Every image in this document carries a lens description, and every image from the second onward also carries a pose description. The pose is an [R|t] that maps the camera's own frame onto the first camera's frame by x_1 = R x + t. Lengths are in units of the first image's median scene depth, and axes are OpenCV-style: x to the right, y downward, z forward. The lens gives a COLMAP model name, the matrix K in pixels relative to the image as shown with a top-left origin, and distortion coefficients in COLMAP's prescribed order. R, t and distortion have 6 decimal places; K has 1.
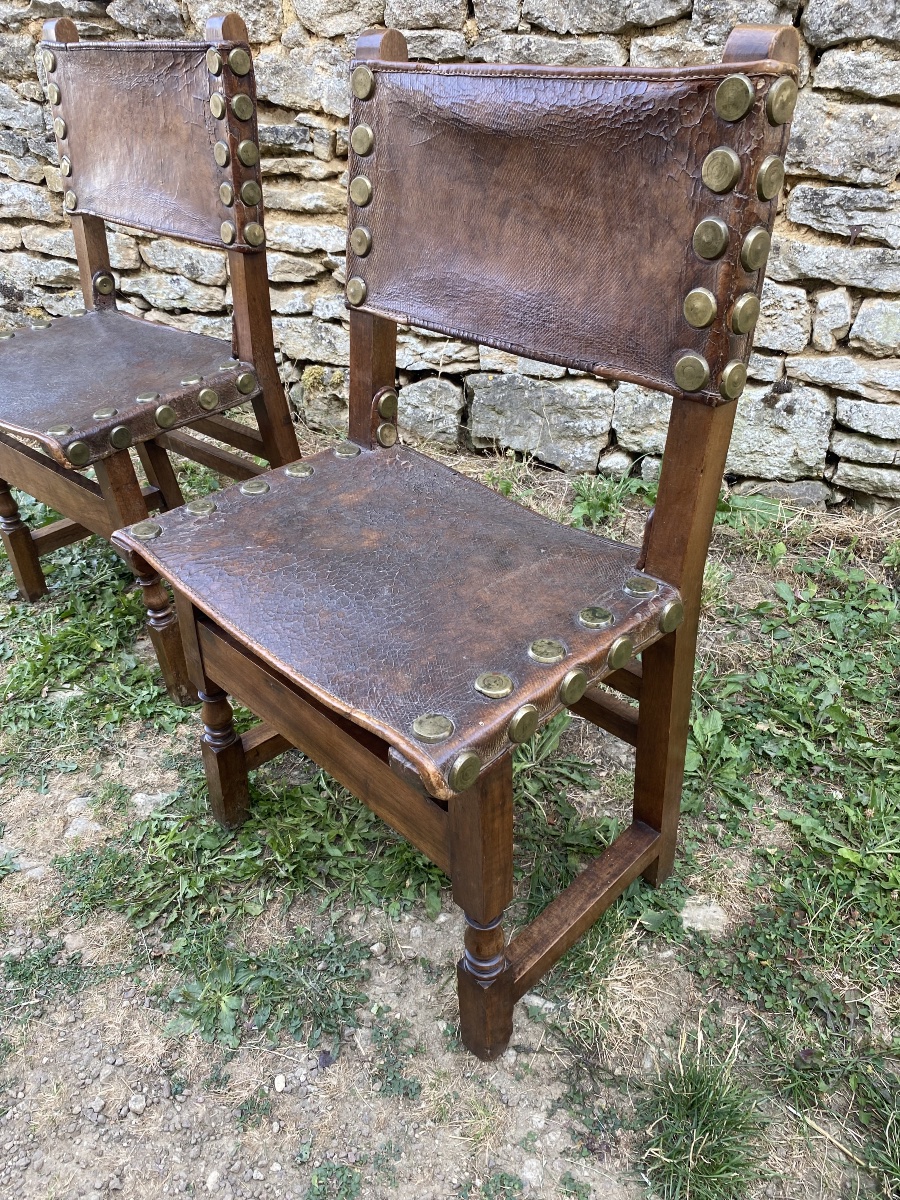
lens RADIAL K [[918.7, 0, 438.2], [0, 918.7, 585.7], [0, 0, 1]] dist [0.021531, -0.028404]
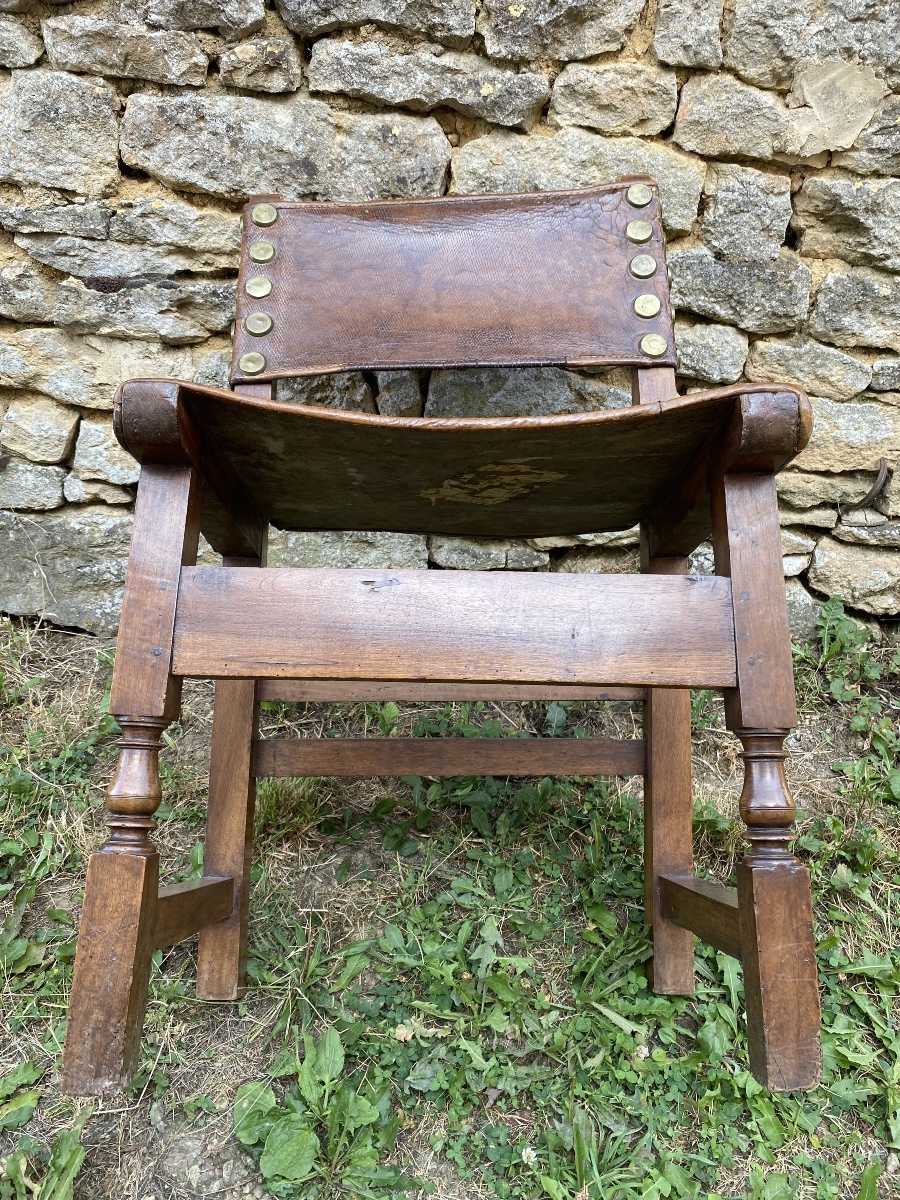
lens RADIAL K [[918.7, 0, 443.1], [0, 918.7, 588.2], [0, 0, 1]] dist [0.021531, -0.028404]
pose [[0.917886, -0.166261, 0.360338, 0.155908], [0.188305, 0.981748, -0.026686, -0.103640], [-0.349324, 0.092349, 0.932440, 0.285621]]
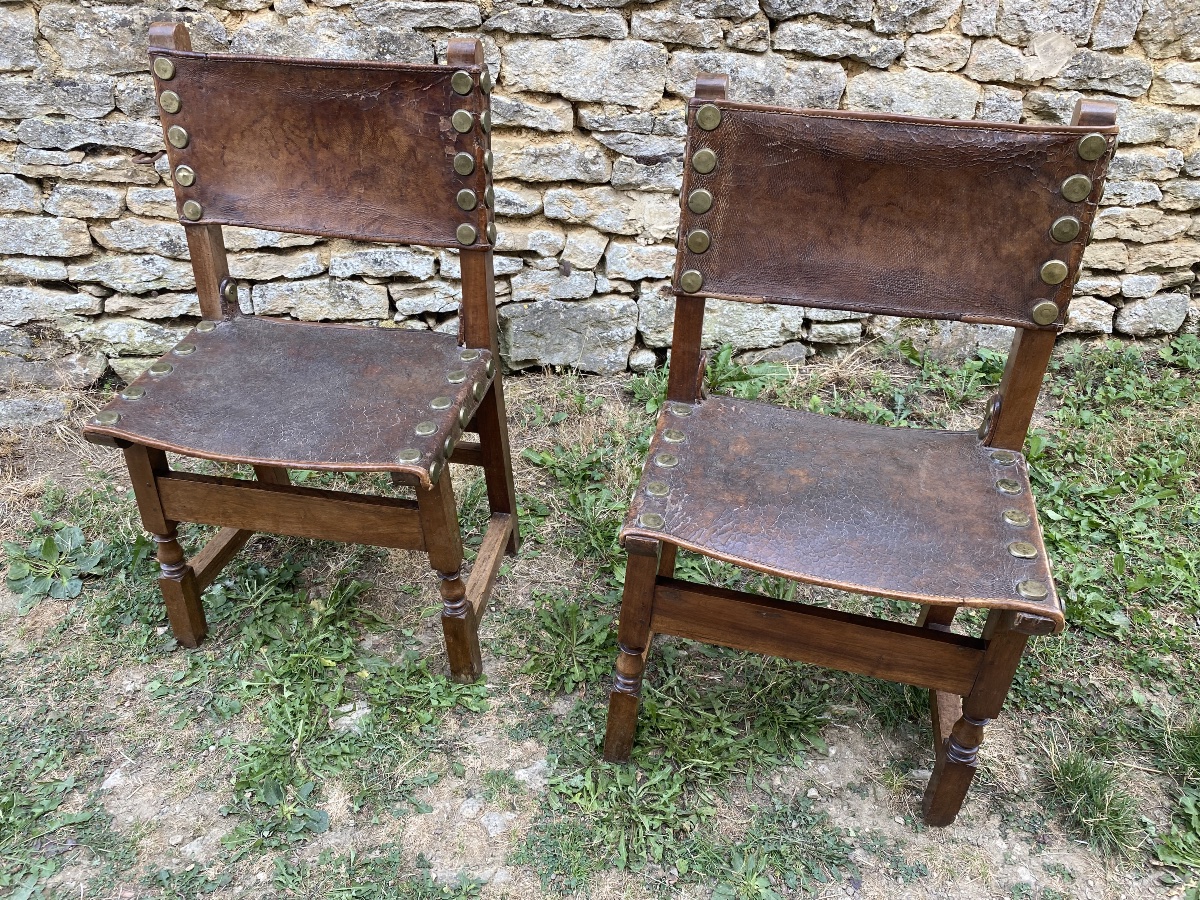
lens RADIAL K [[918.7, 0, 592.5], [0, 918.7, 452.6], [0, 0, 1]] dist [0.021531, -0.028404]
pose [[0.845126, -0.255347, 0.469639, -0.496788], [0.251029, 0.965218, 0.073067, -0.136084], [-0.471961, 0.056142, 0.879830, 0.014221]]
